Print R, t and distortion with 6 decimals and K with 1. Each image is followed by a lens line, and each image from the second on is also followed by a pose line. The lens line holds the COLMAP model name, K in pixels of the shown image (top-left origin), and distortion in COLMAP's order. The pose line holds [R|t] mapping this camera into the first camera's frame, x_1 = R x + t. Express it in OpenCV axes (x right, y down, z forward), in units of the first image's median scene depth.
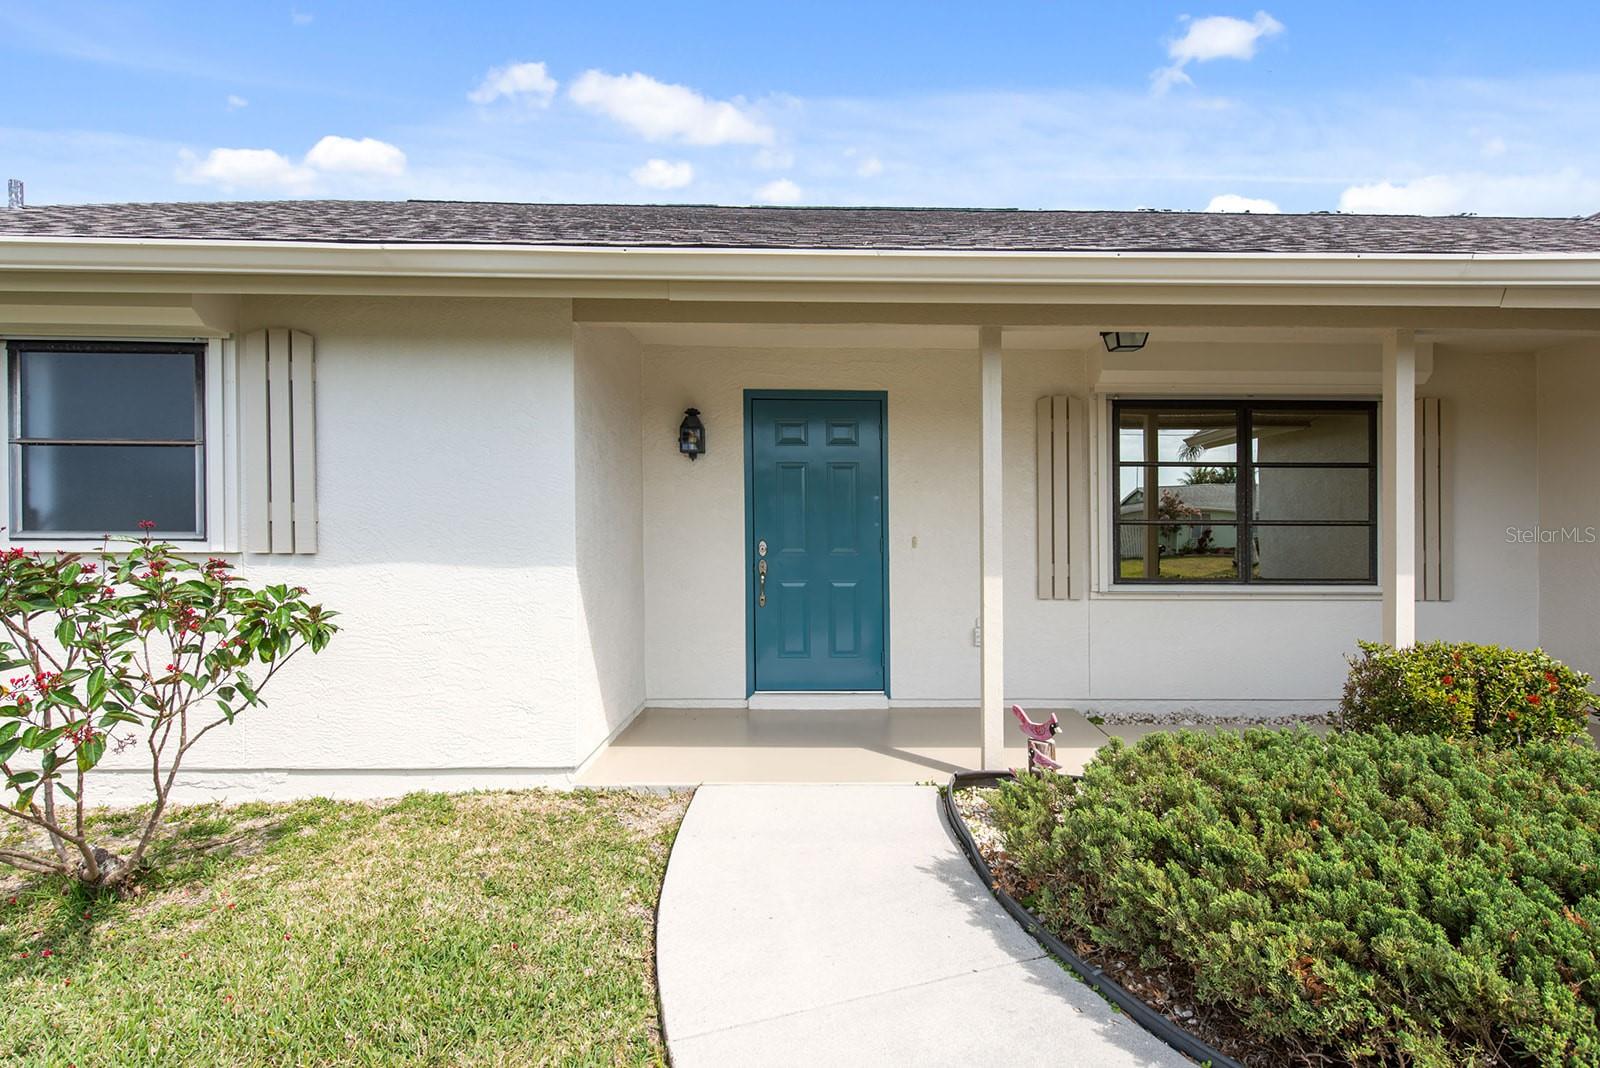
lens RADIAL K [[765.6, 0, 800.0], [0, 765.6, 534.0], [0, 0, 1]] dist [-0.001070, -0.000042]
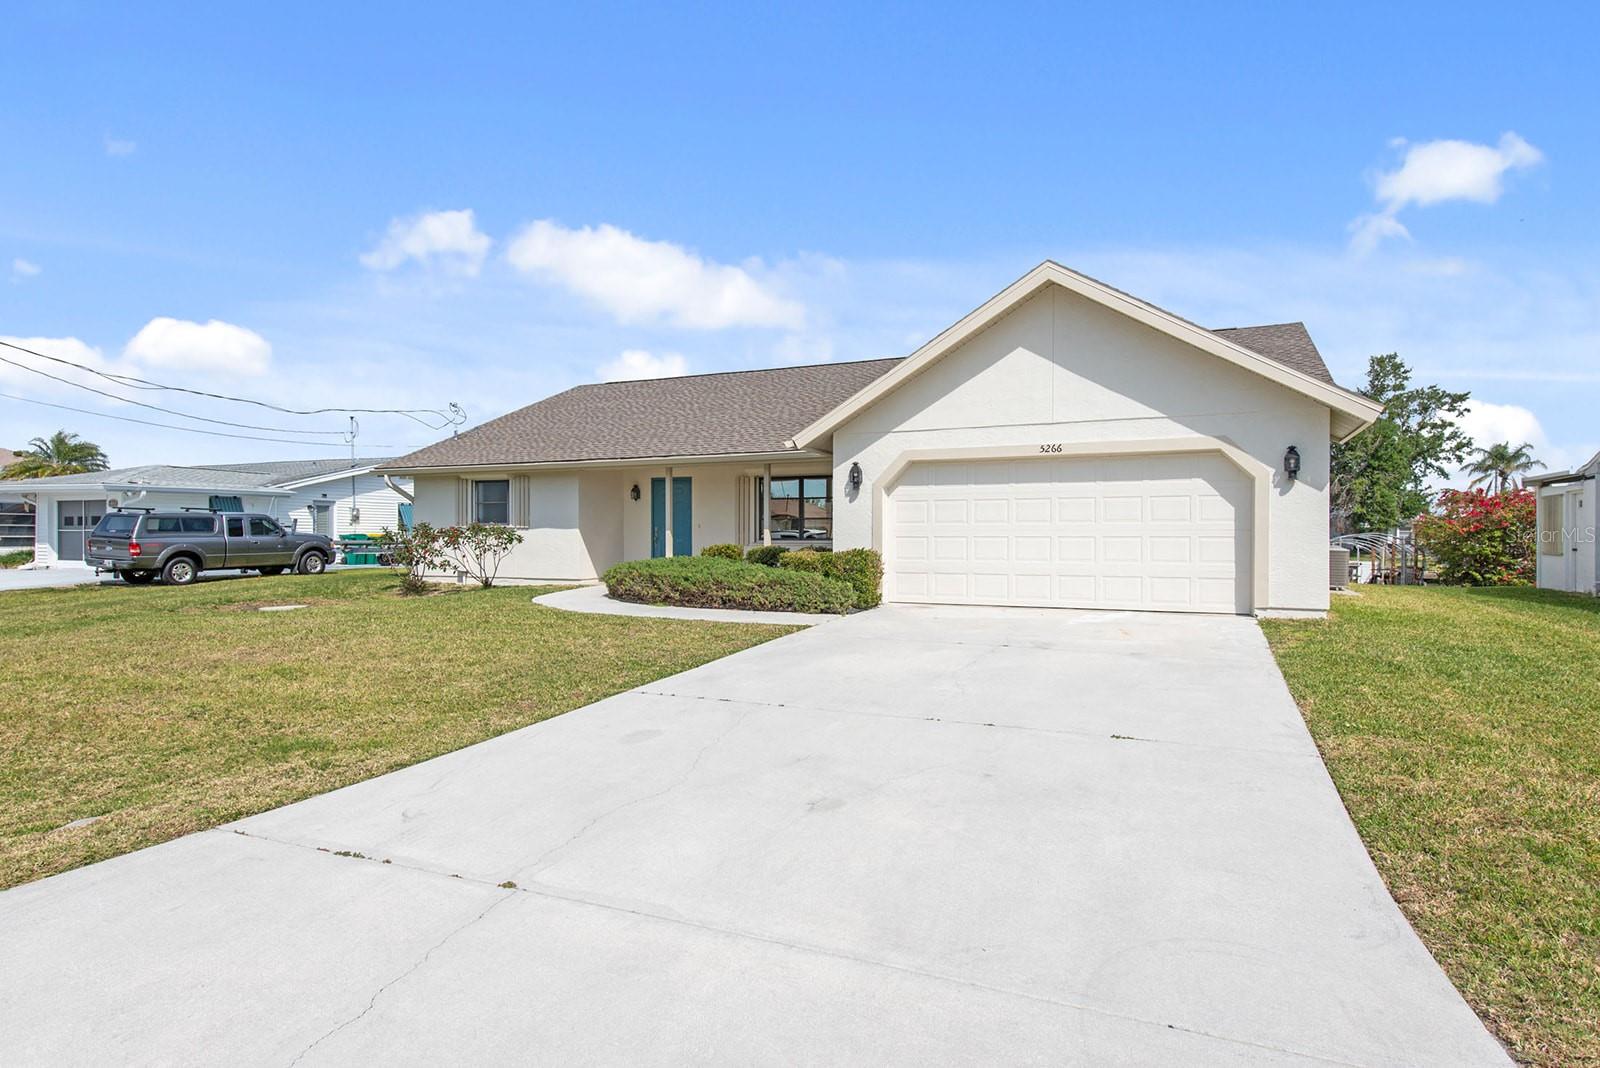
lens RADIAL K [[872.2, 0, 795.7], [0, 872.2, 542.5], [0, 0, 1]] dist [0.002971, 0.000074]
pose [[0.909617, -0.003716, -0.415432, 2.098943], [0.002753, 0.999992, -0.002918, 0.093299], [0.415439, 0.001511, 0.909620, -2.154973]]
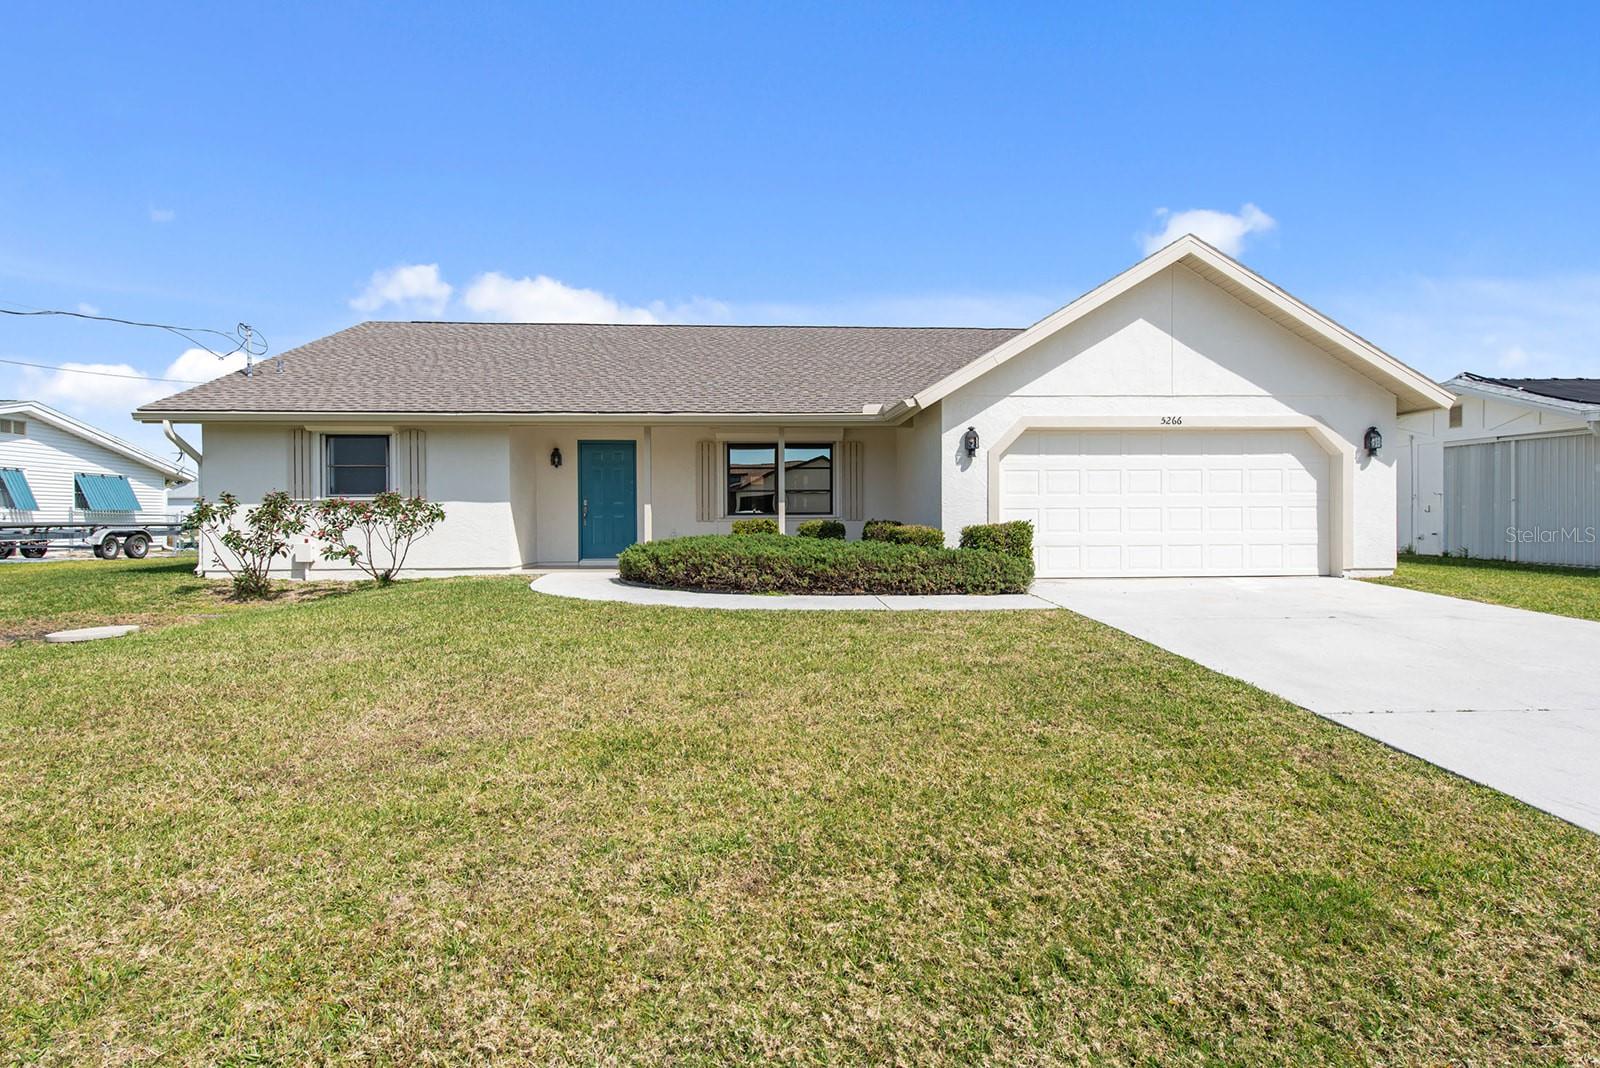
lens RADIAL K [[820.4, 0, 806.6], [0, 820.4, 520.4], [0, 0, 1]] dist [0.005131, 0.000212]
pose [[0.998194, -0.013030, 0.058648, 0.567371], [0.013174, 0.999911, -0.002063, 0.100274], [-0.058616, 0.002832, 0.998277, -1.911730]]
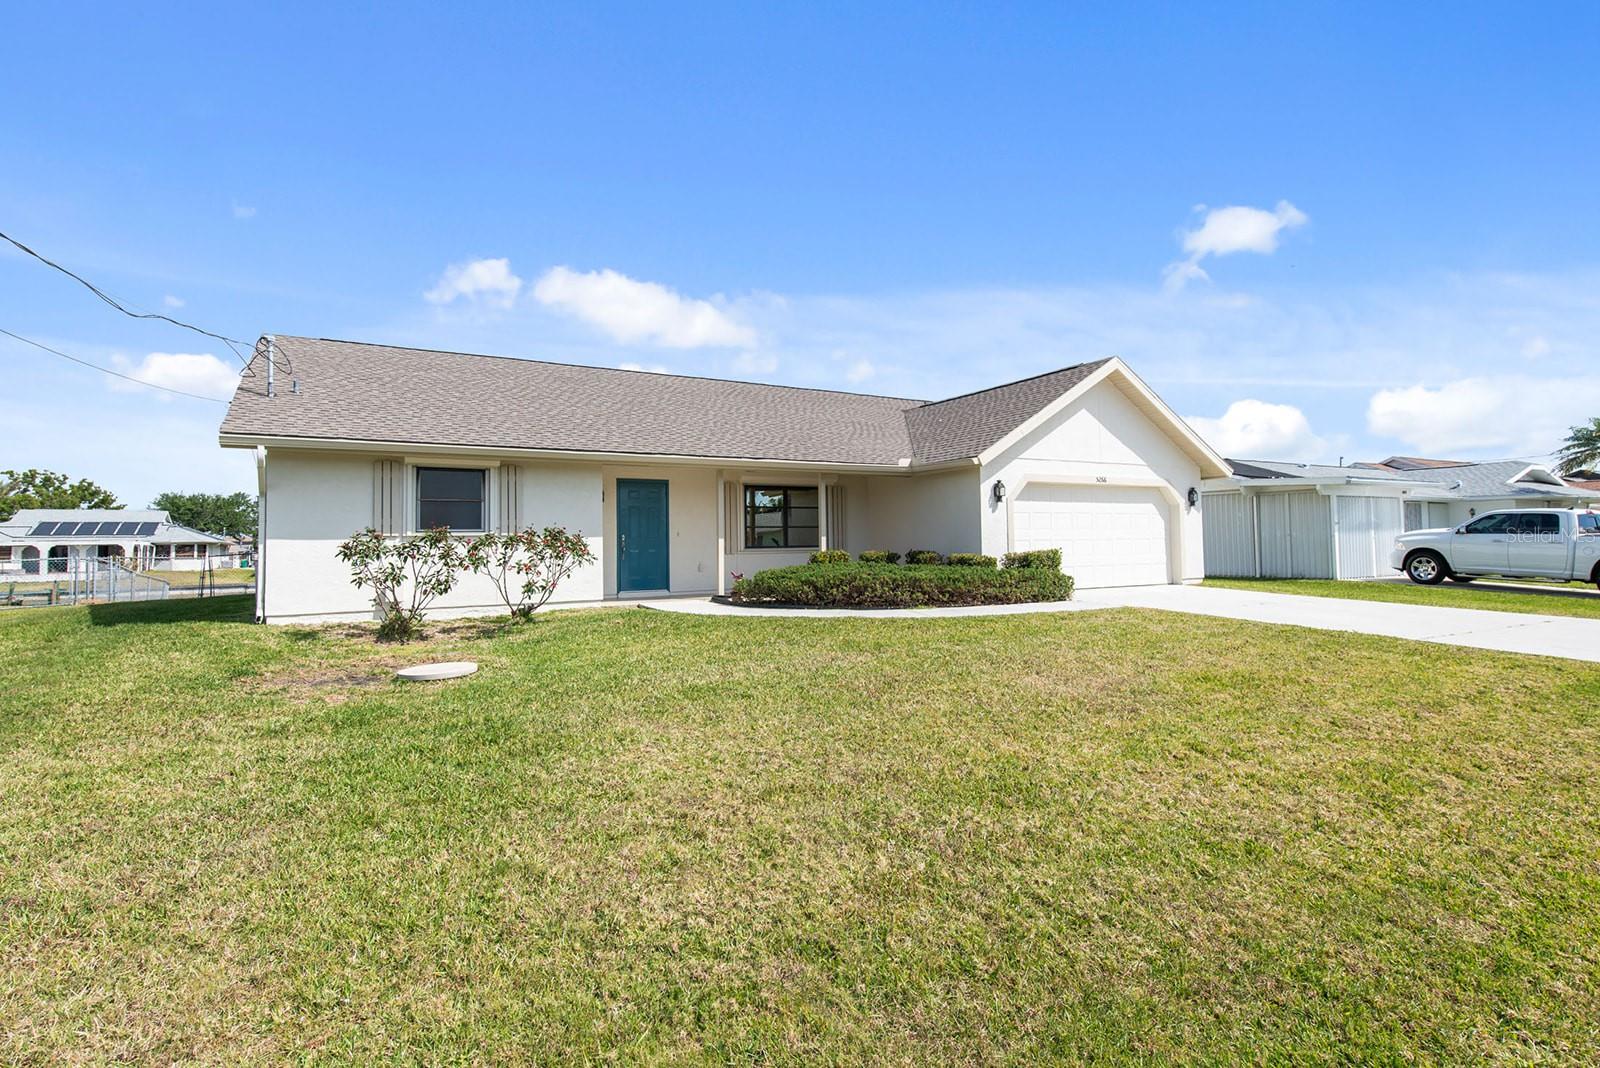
lens RADIAL K [[820.4, 0, 806.6], [0, 820.4, 520.4], [0, 0, 1]] dist [0.005131, 0.000212]
pose [[0.862032, -0.003790, 0.506839, -1.024536], [0.026532, 0.998939, -0.037655, 0.089500], [-0.506159, 0.045907, 0.861218, -1.944192]]
